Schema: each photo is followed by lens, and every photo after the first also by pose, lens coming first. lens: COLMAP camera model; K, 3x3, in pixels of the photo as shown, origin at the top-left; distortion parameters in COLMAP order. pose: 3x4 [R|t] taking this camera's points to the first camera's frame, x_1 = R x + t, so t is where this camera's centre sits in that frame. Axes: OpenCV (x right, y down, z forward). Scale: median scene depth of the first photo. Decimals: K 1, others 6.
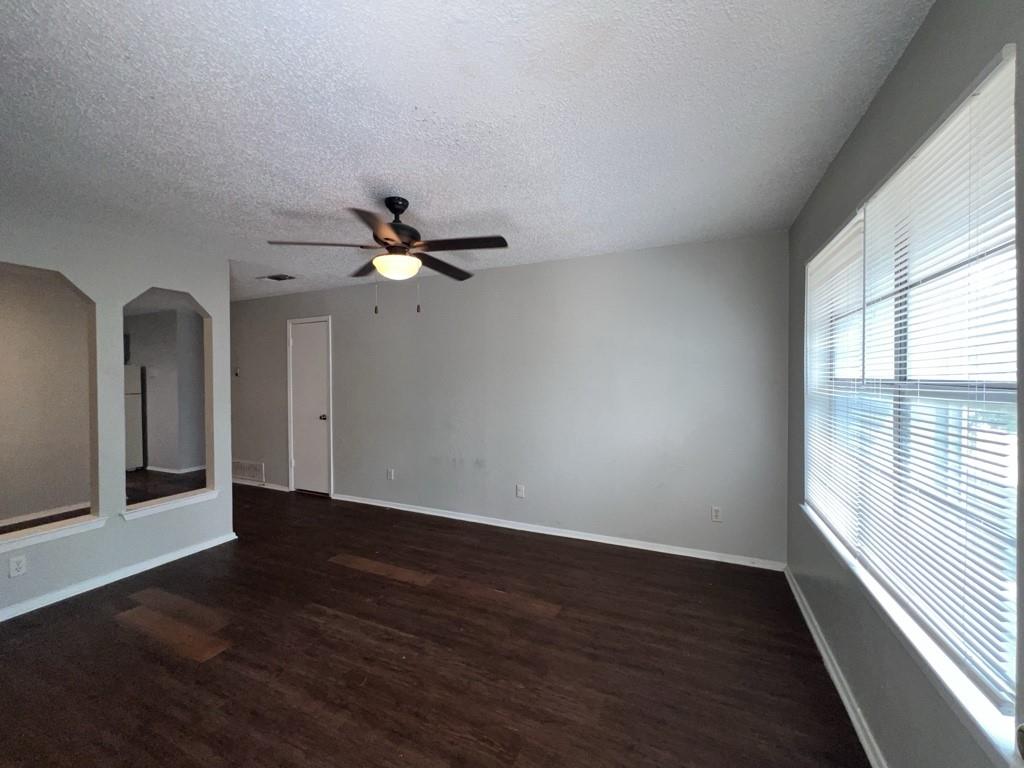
lens RADIAL K [[406.3, 0, 512.0], [0, 406.3, 384.0], [0, 0, 1]] dist [0.001663, 0.000241]
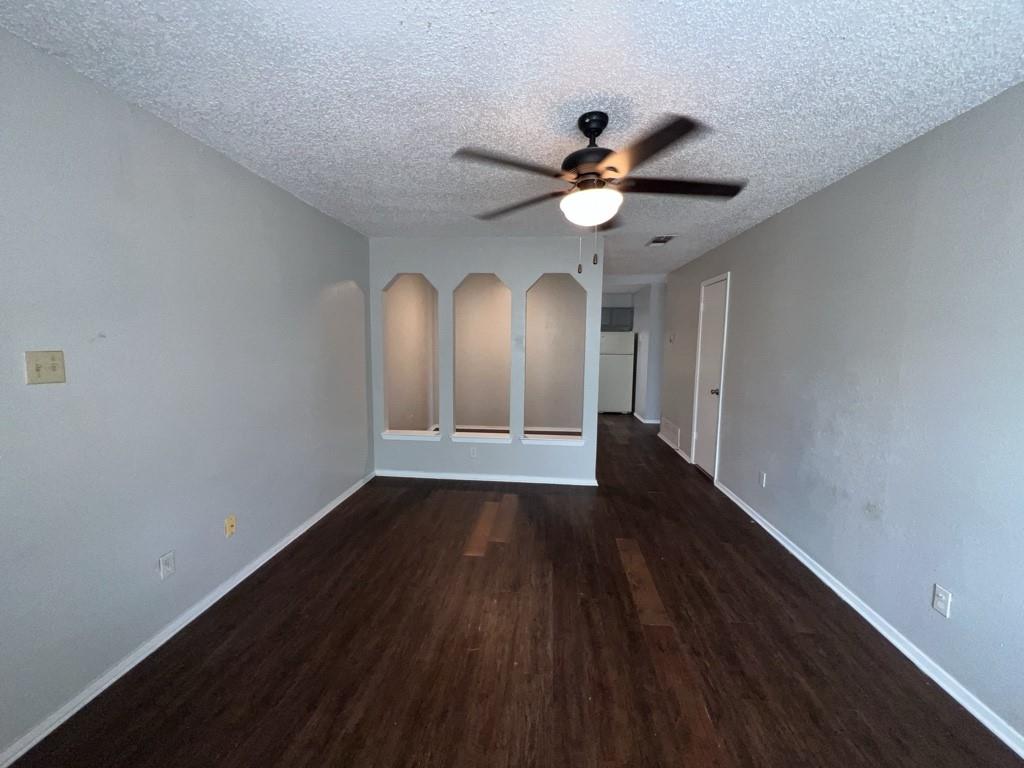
lens RADIAL K [[406.3, 0, 512.0], [0, 406.3, 384.0], [0, 0, 1]] dist [0.001663, 0.000241]
pose [[0.310247, 0.106633, -0.944657, 0.379023], [-0.017957, 0.994169, 0.106324, -0.033385], [0.950486, -0.016024, 0.310353, 0.519397]]
